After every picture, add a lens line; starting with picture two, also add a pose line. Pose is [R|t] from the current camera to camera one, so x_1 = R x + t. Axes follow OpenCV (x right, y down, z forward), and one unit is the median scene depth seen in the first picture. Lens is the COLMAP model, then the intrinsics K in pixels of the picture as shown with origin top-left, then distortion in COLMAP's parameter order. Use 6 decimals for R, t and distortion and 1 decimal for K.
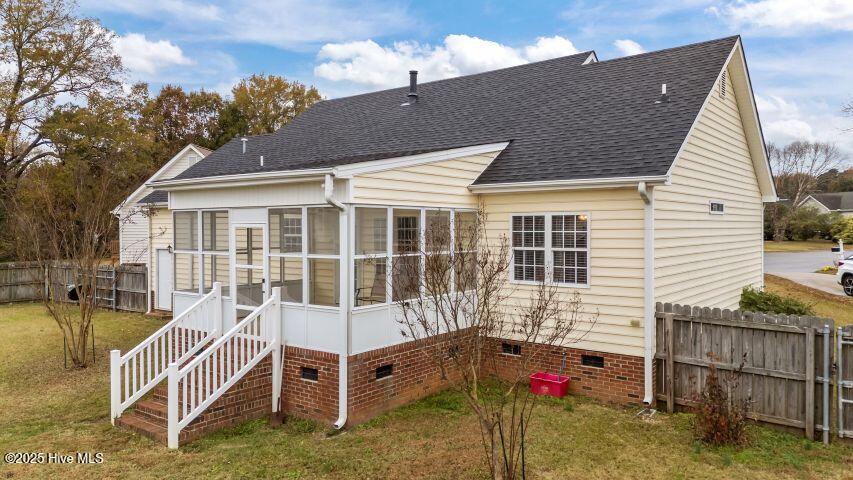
lens RADIAL K [[631.5, 0, 427.8], [0, 631.5, 236.1], [0, 0, 1]] dist [0.087472, -0.073607]
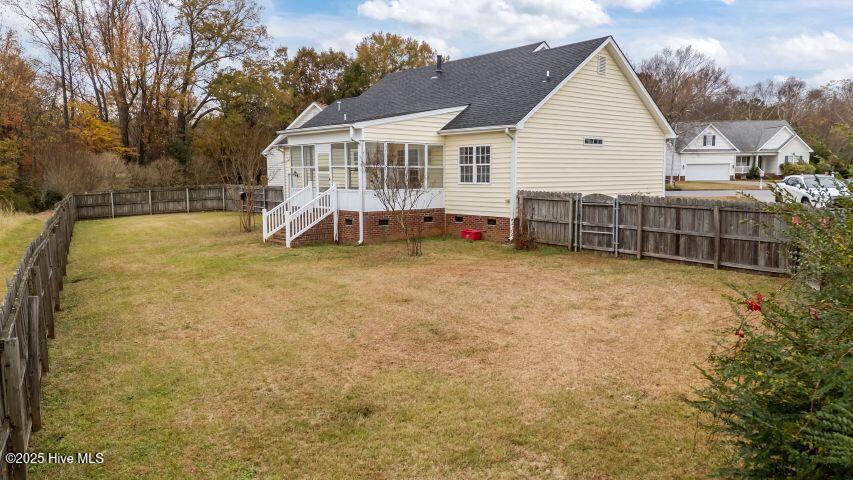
lens RADIAL K [[631.5, 0, 423.6], [0, 631.5, 240.2], [0, 0, 1]] dist [0.087472, -0.073607]
pose [[0.977906, 0.021777, -0.207907, 0.395606], [-0.002738, 0.995808, 0.091429, 0.065634], [0.209027, -0.088840, 0.973866, -0.799162]]
